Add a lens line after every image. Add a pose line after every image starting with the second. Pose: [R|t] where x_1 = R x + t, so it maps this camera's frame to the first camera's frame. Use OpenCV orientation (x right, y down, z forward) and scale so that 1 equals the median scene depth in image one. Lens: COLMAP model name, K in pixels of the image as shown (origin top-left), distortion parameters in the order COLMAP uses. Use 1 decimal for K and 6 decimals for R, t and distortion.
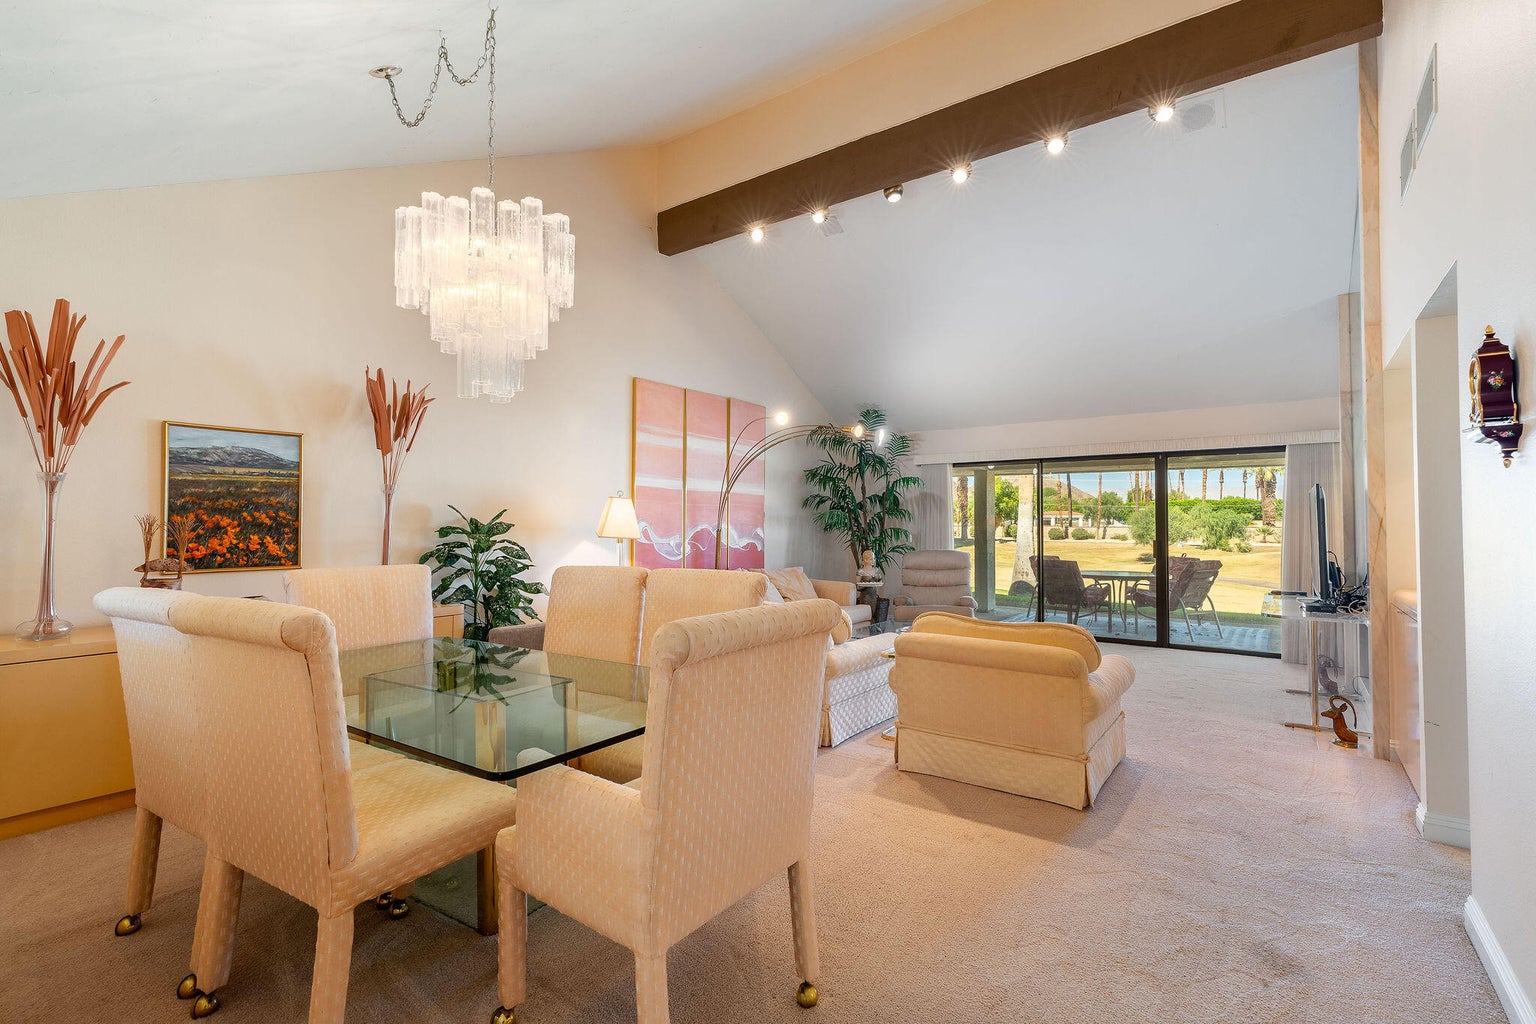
lens RADIAL K [[698.9, 0, 776.7], [0, 698.9, 514.2], [0, 0, 1]] dist [-0.007223, 0.002185]
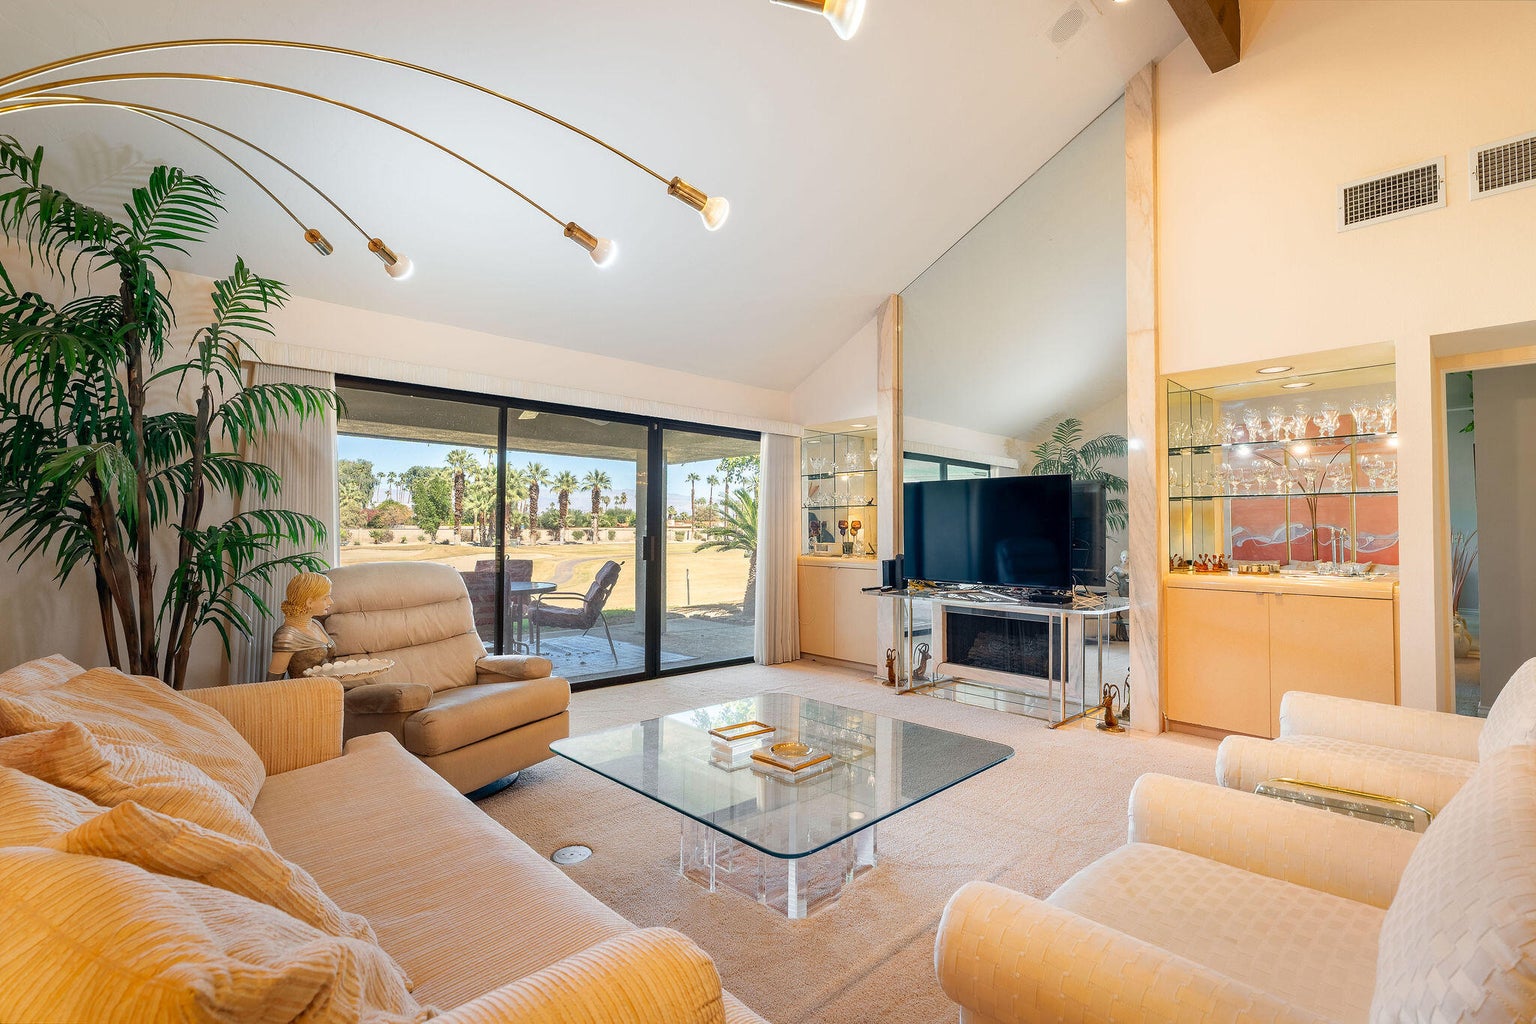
lens RADIAL K [[698.9, 0, 756.6], [0, 698.9, 516.9], [0, 0, 1]] dist [-0.007223, 0.002185]
pose [[0.189173, 0.017754, 0.981783, -0.180646], [-0.024587, 0.999609, -0.013338, 0.025479], [-0.981636, -0.021616, 0.189536, 0.786371]]
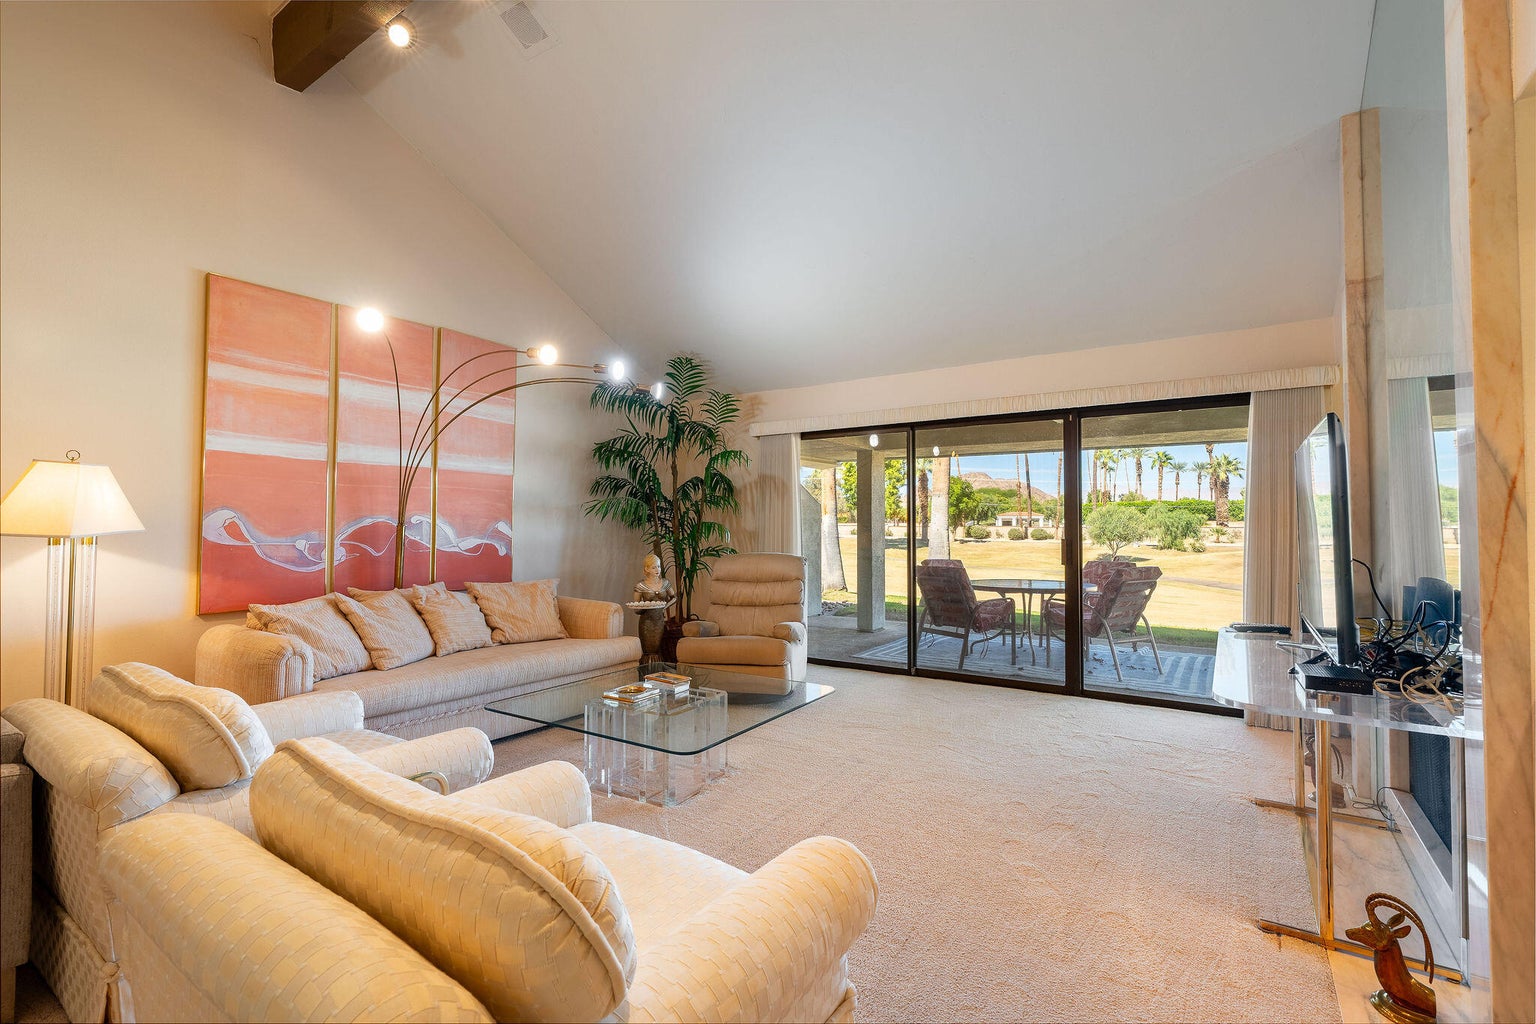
lens RADIAL K [[698.9, 0, 770.0], [0, 698.9, 517.5], [0, 0, 1]] dist [-0.007223, 0.002185]
pose [[0.999227, -0.001118, 0.039297, 0.240274], [0.000990, 0.999994, 0.003276, 0.015038], [-0.039300, -0.003234, 0.999222, 0.343953]]
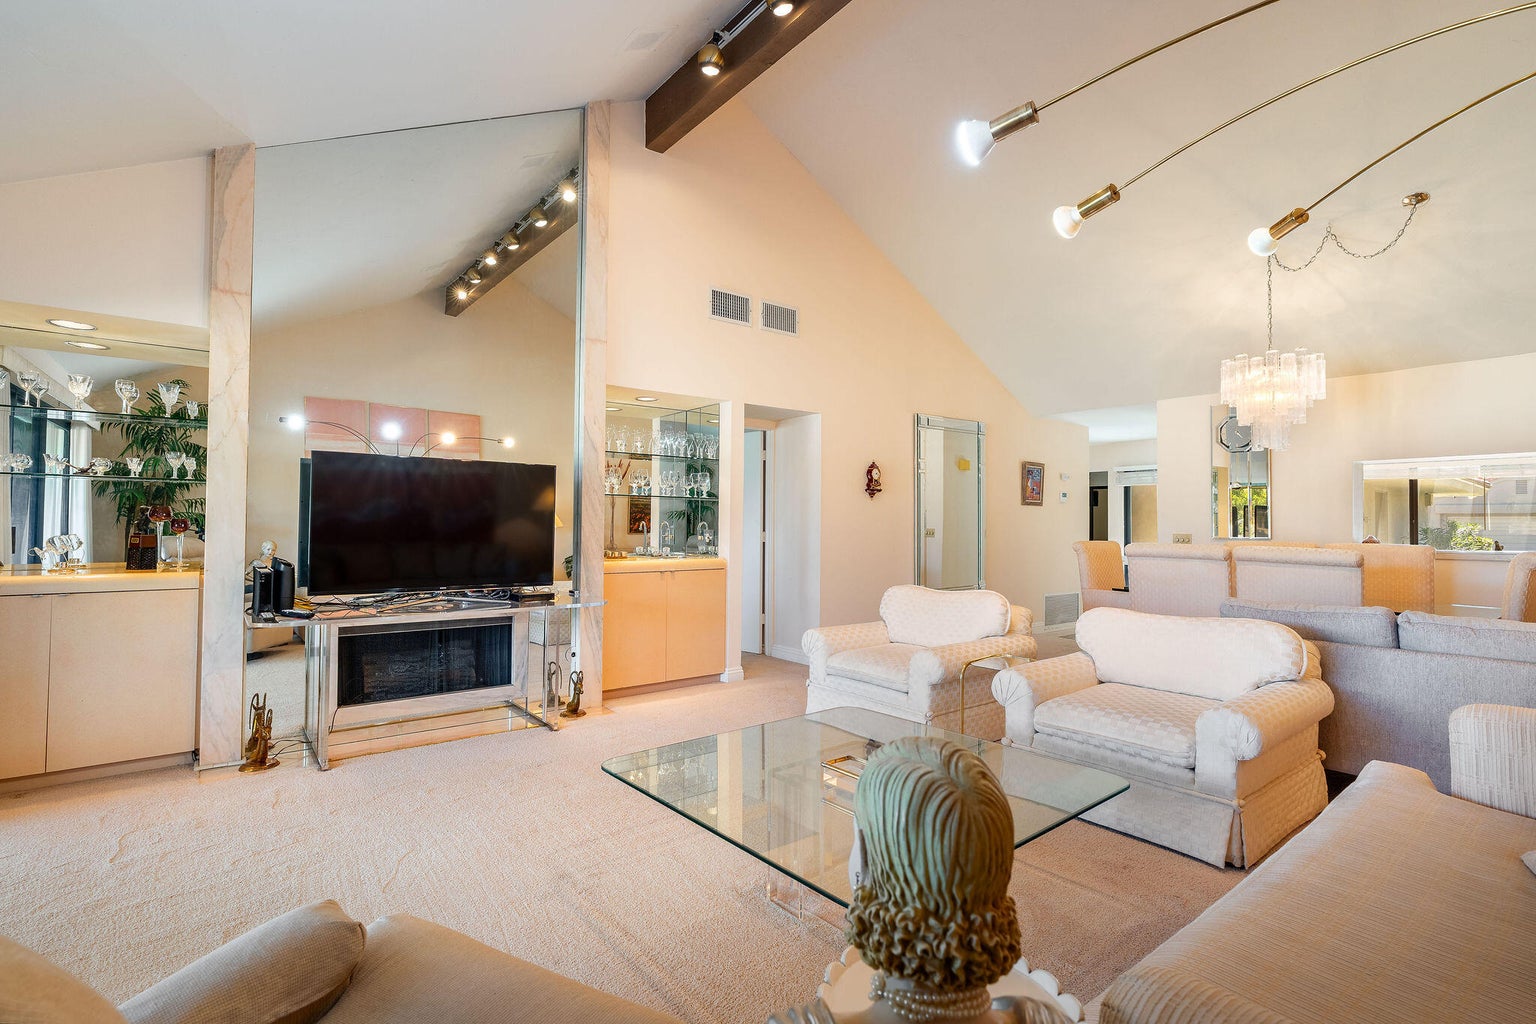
lens RADIAL K [[698.9, 0, 772.2], [0, 698.9, 509.4], [0, 0, 1]] dist [-0.007223, 0.002185]
pose [[-0.962489, -0.005854, 0.271259, 0.149420], [-0.016944, 0.999113, -0.038559, 0.030461], [-0.270792, -0.041709, -0.961734, 1.178730]]
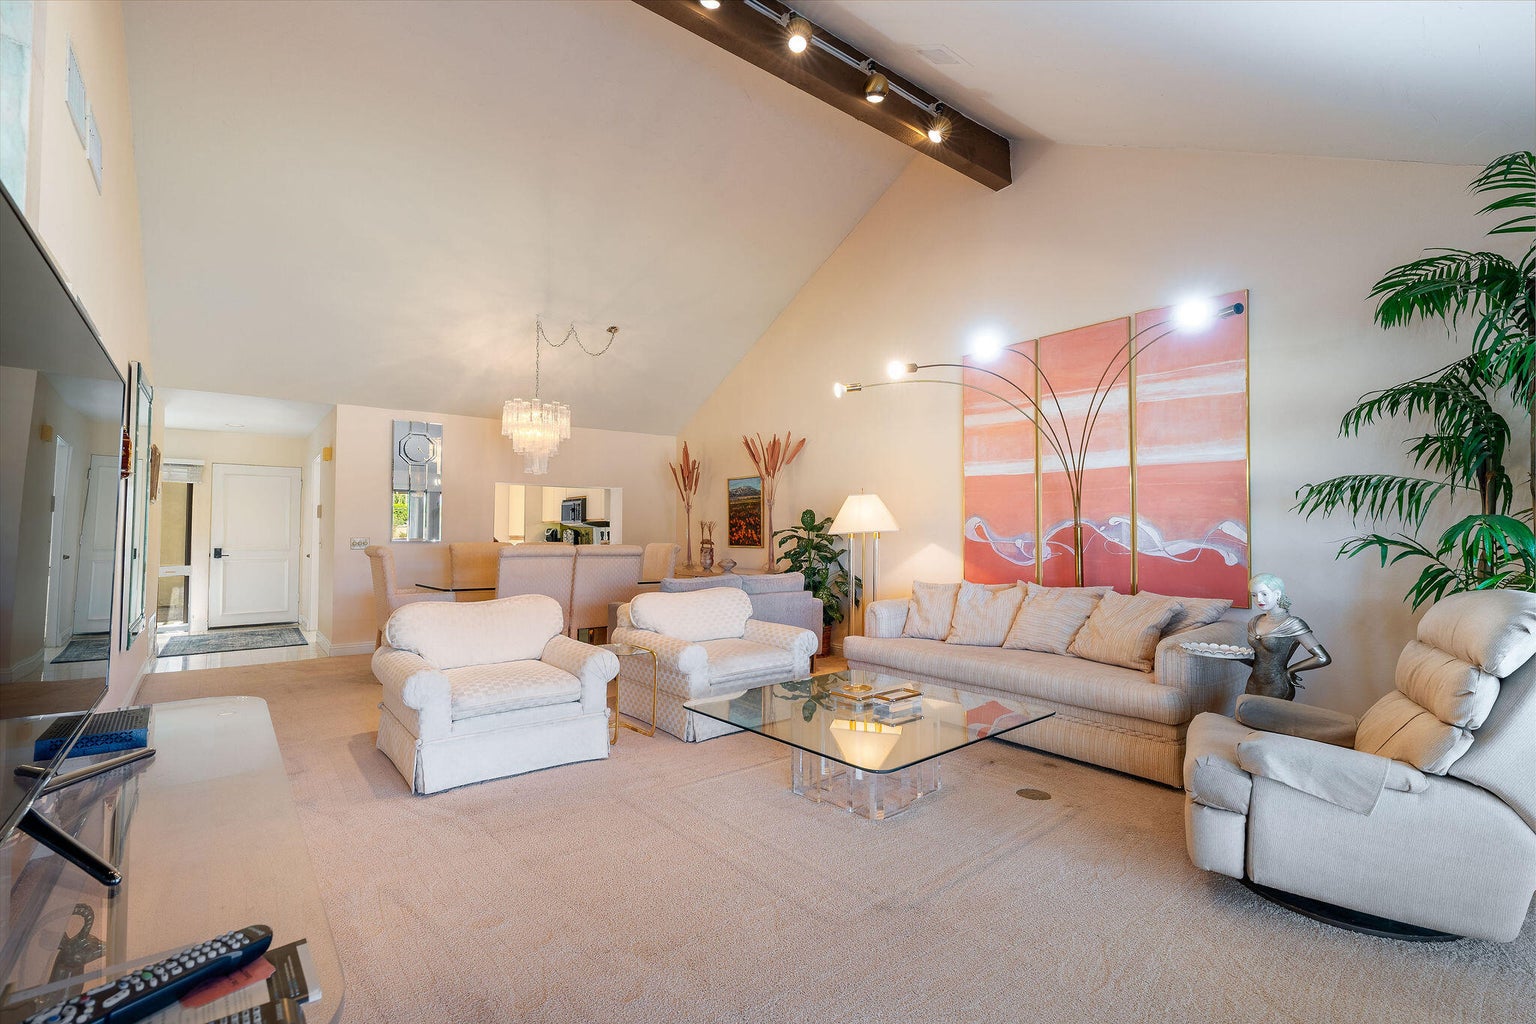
lens RADIAL K [[698.9, 0, 781.8], [0, 698.9, 509.9], [0, 0, 1]] dist [-0.007223, 0.002185]
pose [[-0.269191, -0.026186, -0.962731, 0.656033], [0.020729, 0.999241, -0.032975, 0.023847], [0.962864, -0.028832, -0.268444, 0.924832]]
